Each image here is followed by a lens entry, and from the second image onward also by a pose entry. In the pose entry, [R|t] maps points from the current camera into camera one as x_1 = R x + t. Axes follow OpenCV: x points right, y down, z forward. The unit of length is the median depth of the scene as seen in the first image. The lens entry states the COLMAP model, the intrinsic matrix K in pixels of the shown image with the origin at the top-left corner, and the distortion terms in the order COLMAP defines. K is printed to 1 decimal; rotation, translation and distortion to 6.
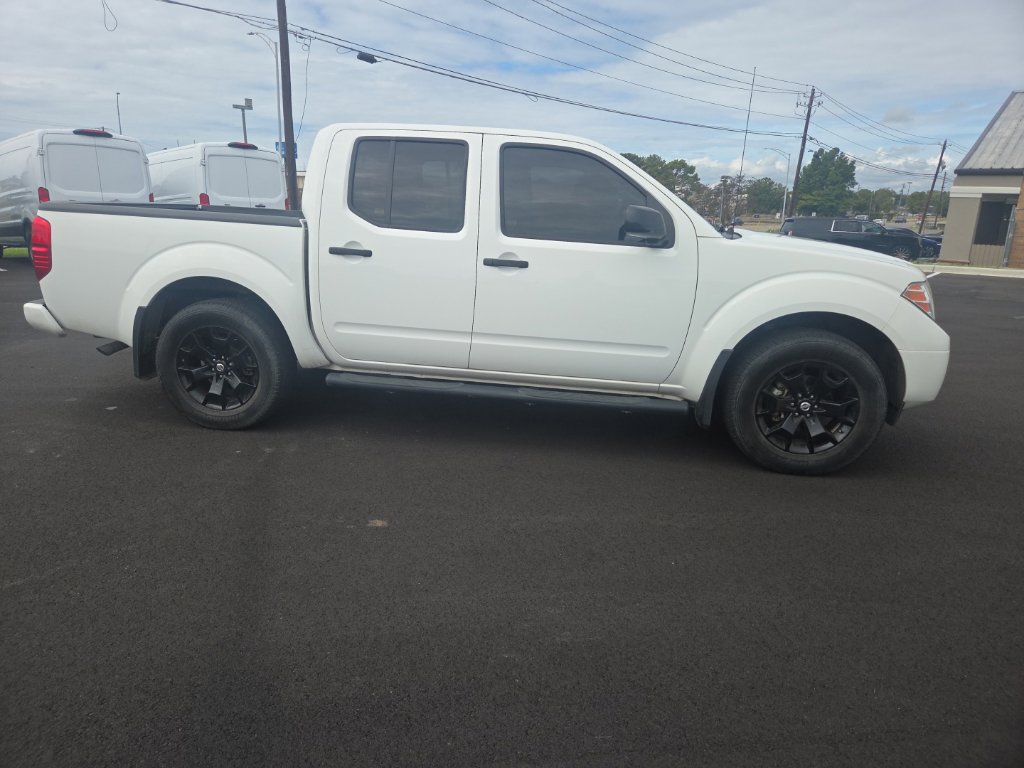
lens RADIAL K [[681.5, 0, 493.5], [0, 681.5, 375.8], [0, 0, 1]] dist [0.067727, -0.057513]
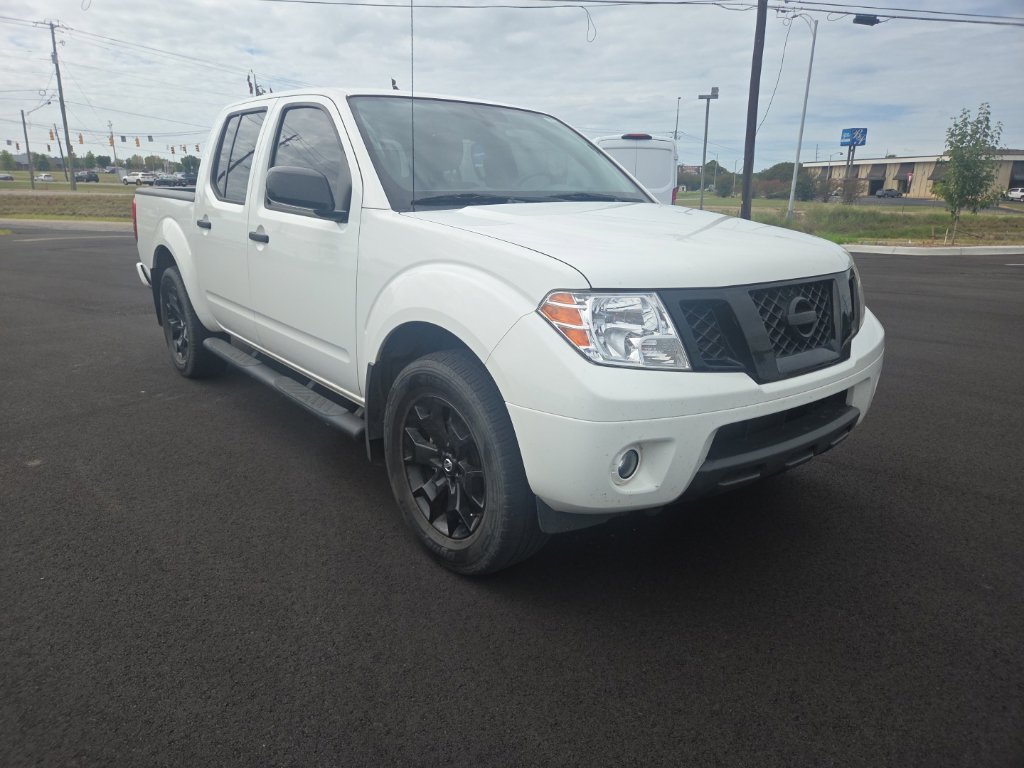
lens RADIAL K [[676.5, 0, 494.7], [0, 676.5, 390.4], [0, 0, 1]] dist [0.069303, -0.061338]
pose [[0.732956, 0.168442, -0.659093, 0.854548], [-0.149494, 0.985059, 0.085500, -0.084725], [0.663647, 0.035863, 0.747186, 0.506907]]
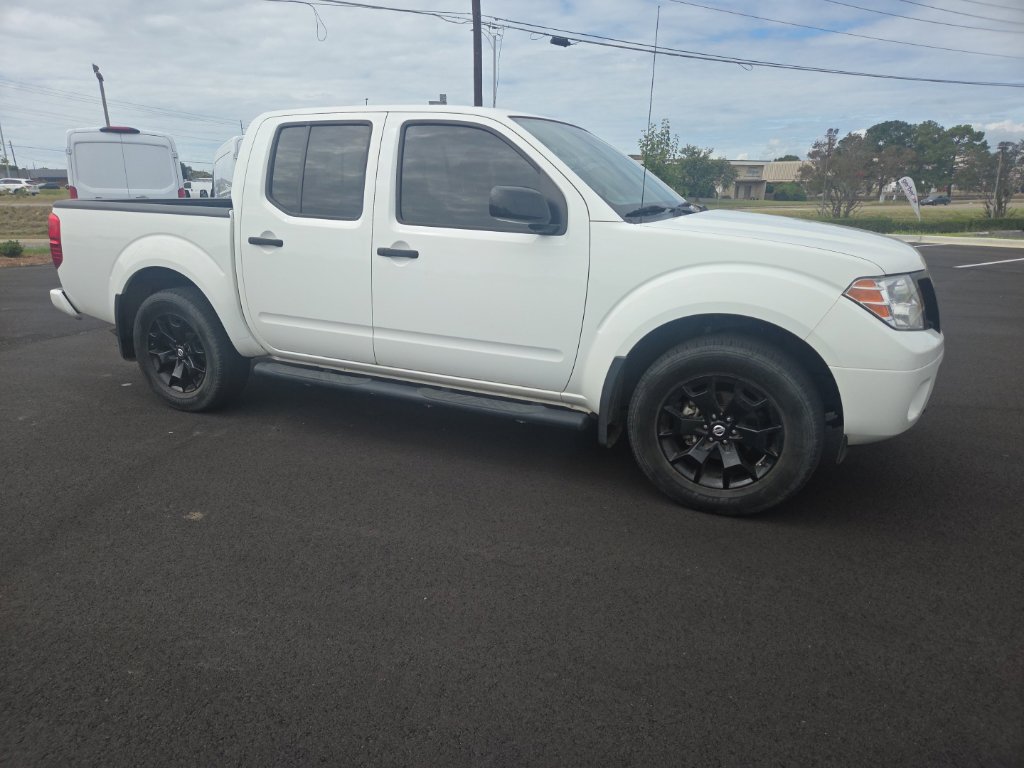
lens RADIAL K [[678.4, 0, 492.7], [0, 678.4, 396.3], [0, 0, 1]] dist [0.070952, -0.058537]
pose [[0.949125, 0.060265, -0.309080, 0.420457], [-0.046198, 0.997544, 0.052638, -0.024267], [0.311494, -0.035682, 0.949578, 0.146341]]
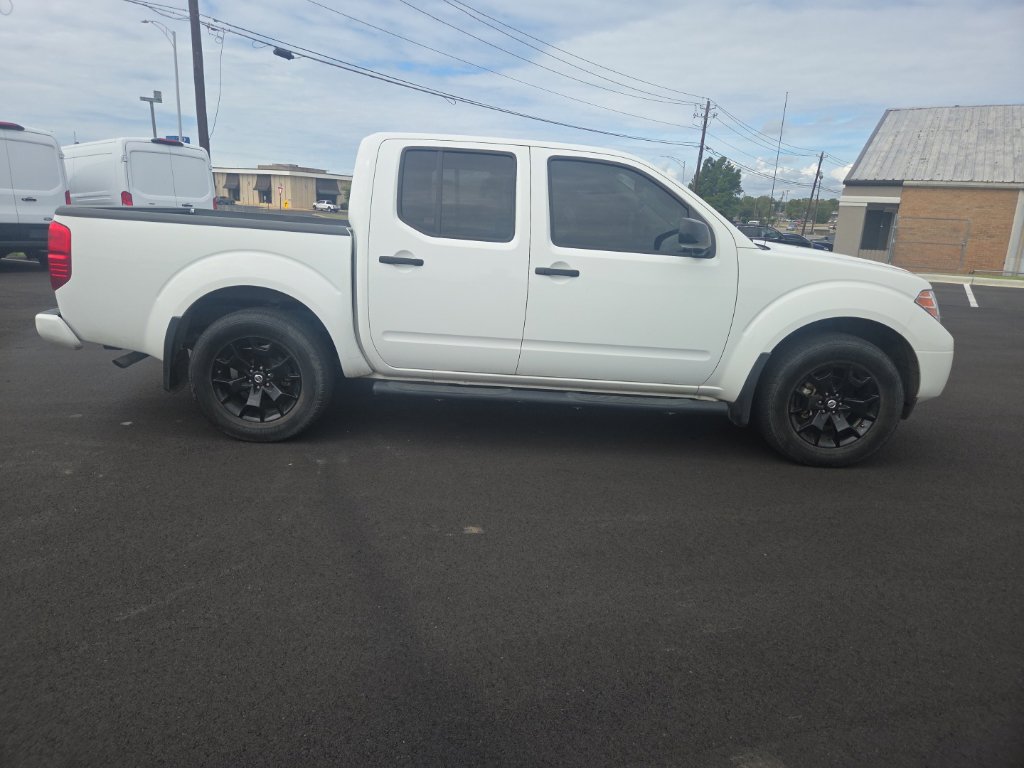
lens RADIAL K [[681.5, 0, 493.5], [0, 681.5, 375.8], [0, 0, 1]] dist [0.067727, -0.057513]
pose [[0.990886, -0.019732, 0.133247, -0.209250], [0.019969, 0.999801, -0.000442, -0.009639], [-0.133212, 0.003098, 0.991083, -0.009244]]
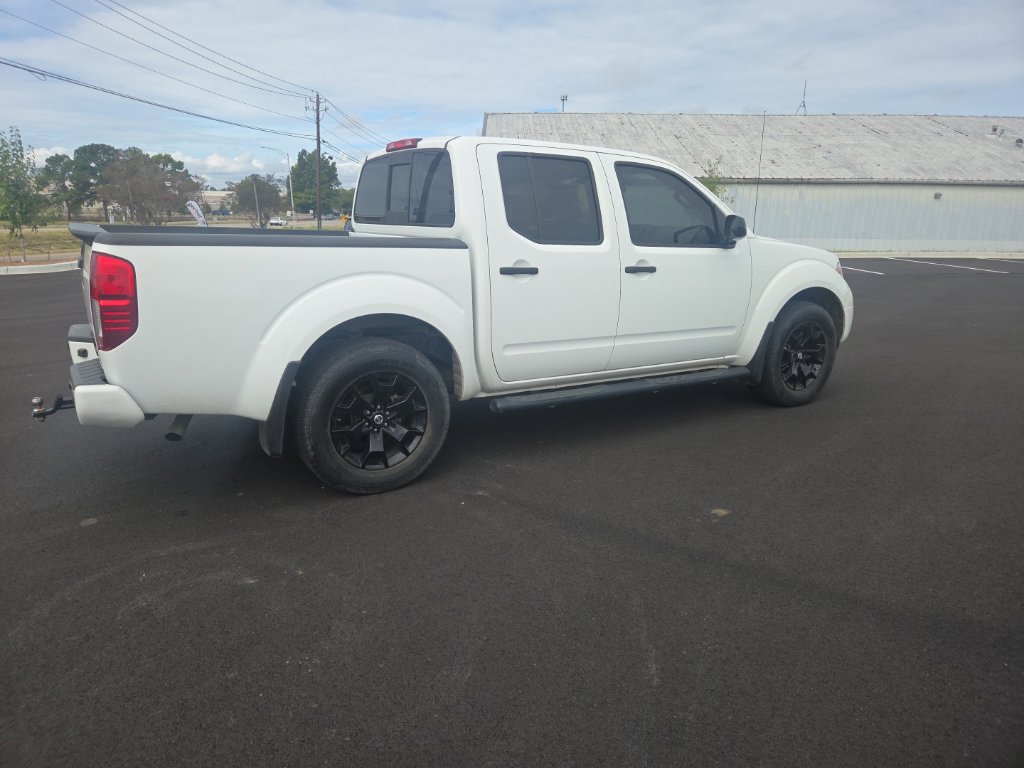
lens RADIAL K [[681.5, 0, 493.5], [0, 681.5, 375.8], [0, 0, 1]] dist [0.067727, -0.057513]
pose [[0.771937, -0.168078, 0.613077, -0.844438], [0.165872, 0.984260, 0.060988, -0.098298], [-0.613677, 0.054614, 0.787666, 0.264890]]
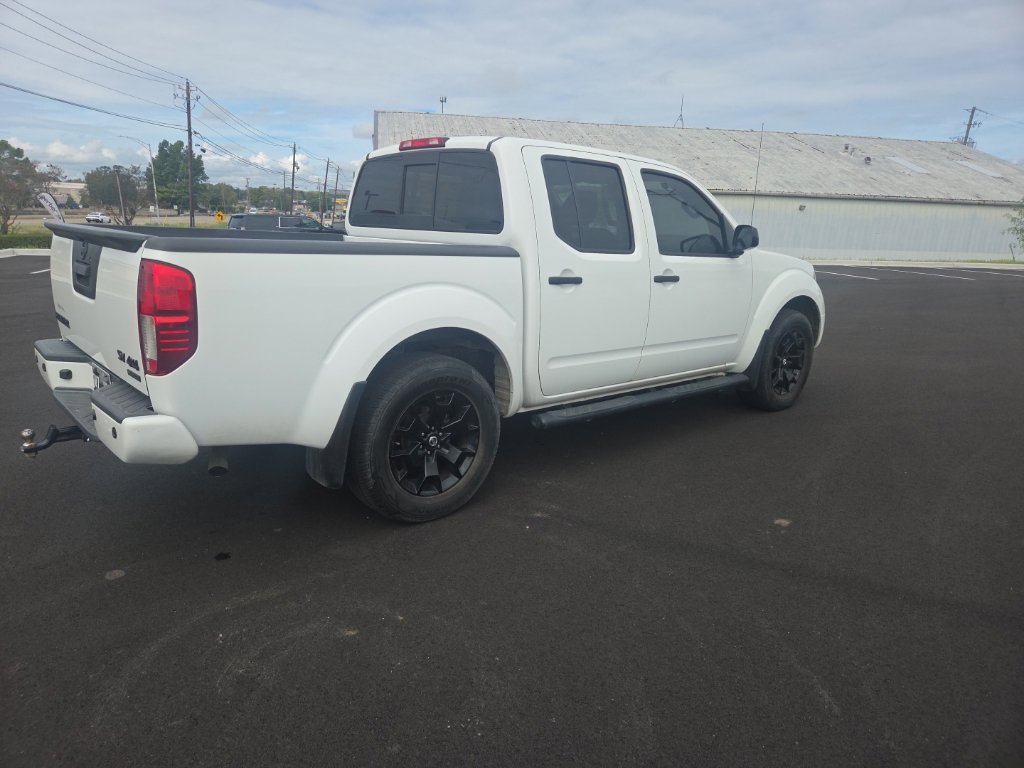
lens RADIAL K [[681.3, 0, 494.3], [0, 681.3, 386.7], [0, 0, 1]] dist [0.068907, -0.058972]
pose [[0.653945, -0.190978, 0.732041, -0.965864], [0.172412, 0.979772, 0.101589, -0.148501], [-0.736634, 0.059779, 0.673644, 0.448839]]
